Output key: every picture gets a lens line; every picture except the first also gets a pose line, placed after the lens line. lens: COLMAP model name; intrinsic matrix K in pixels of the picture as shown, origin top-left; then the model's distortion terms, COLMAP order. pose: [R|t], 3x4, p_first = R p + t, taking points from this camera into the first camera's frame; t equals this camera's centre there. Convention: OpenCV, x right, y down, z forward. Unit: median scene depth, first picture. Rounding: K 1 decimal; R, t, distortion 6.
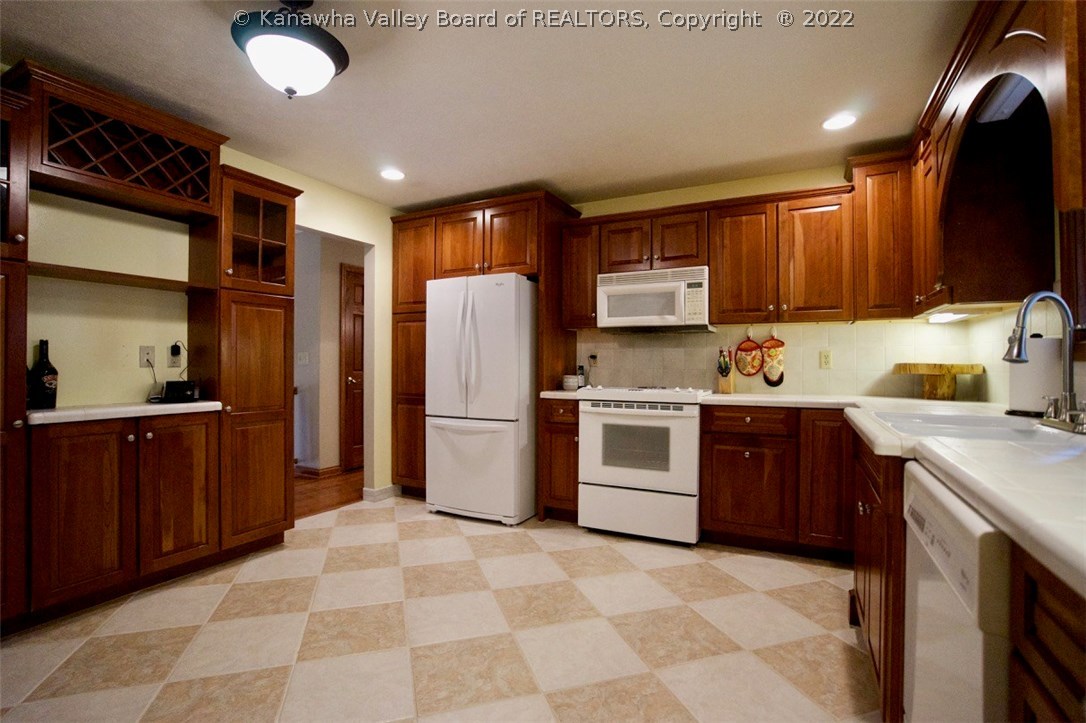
lens RADIAL K [[509.0, 0, 526.5], [0, 509.0, 358.3], [0, 0, 1]] dist [-0.056466, 0.022177]
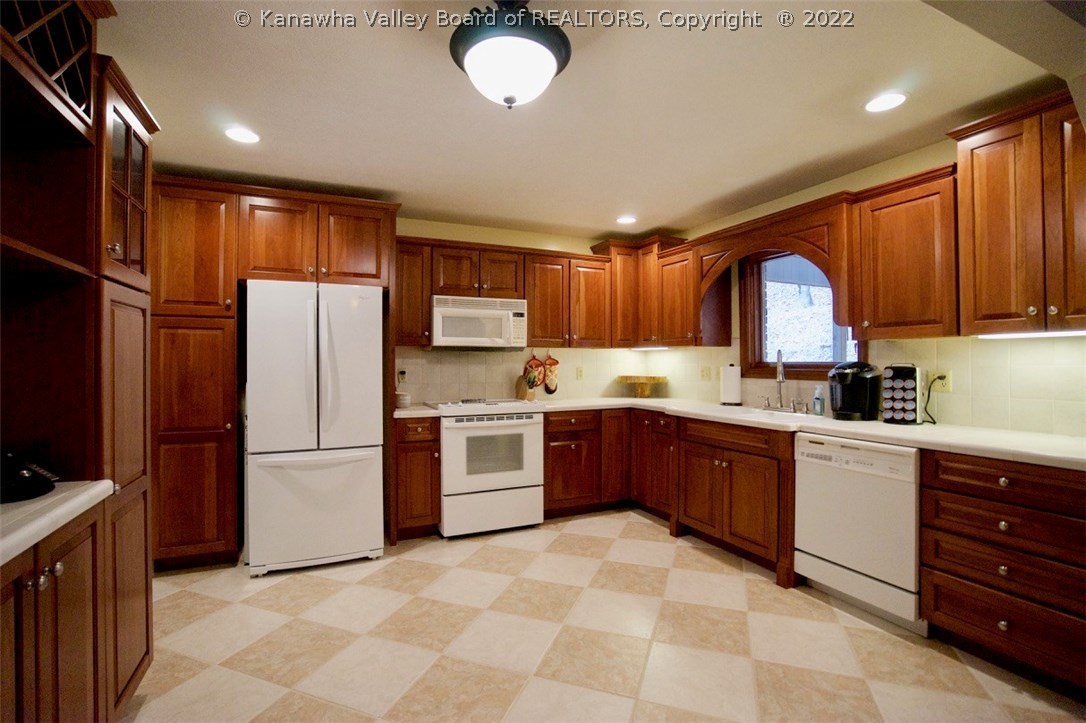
lens RADIAL K [[509.0, 0, 526.5], [0, 509.0, 358.3], [0, 0, 1]] dist [-0.056466, 0.022177]
pose [[0.609291, -0.000538, 0.792946, -0.636859], [-0.004595, 0.999981, 0.004208, -0.045223], [-0.792933, -0.006207, 0.609277, 0.236201]]
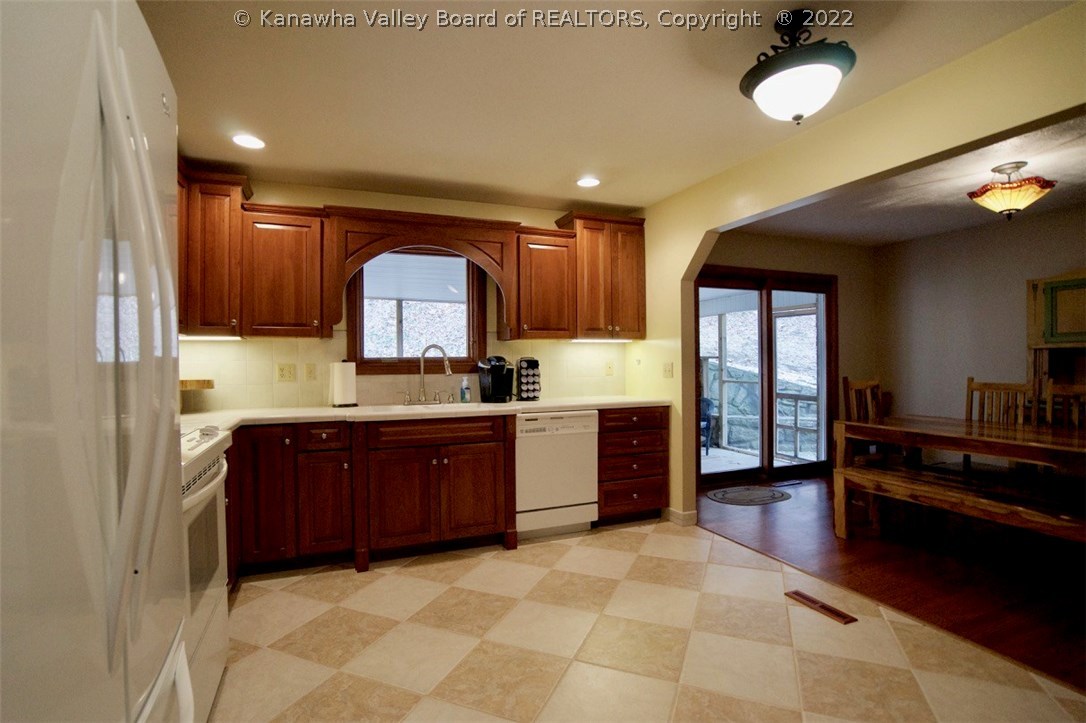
lens RADIAL K [[526.8, 0, 543.0], [0, 526.8, 361.5], [0, 0, 1]] dist [-0.056041, 0.000169]
pose [[-0.788300, 0.004710, 0.615273, -0.386475], [-0.000419, 0.999966, -0.008192, -0.016850], [-0.615291, -0.006715, -0.788271, 1.171672]]
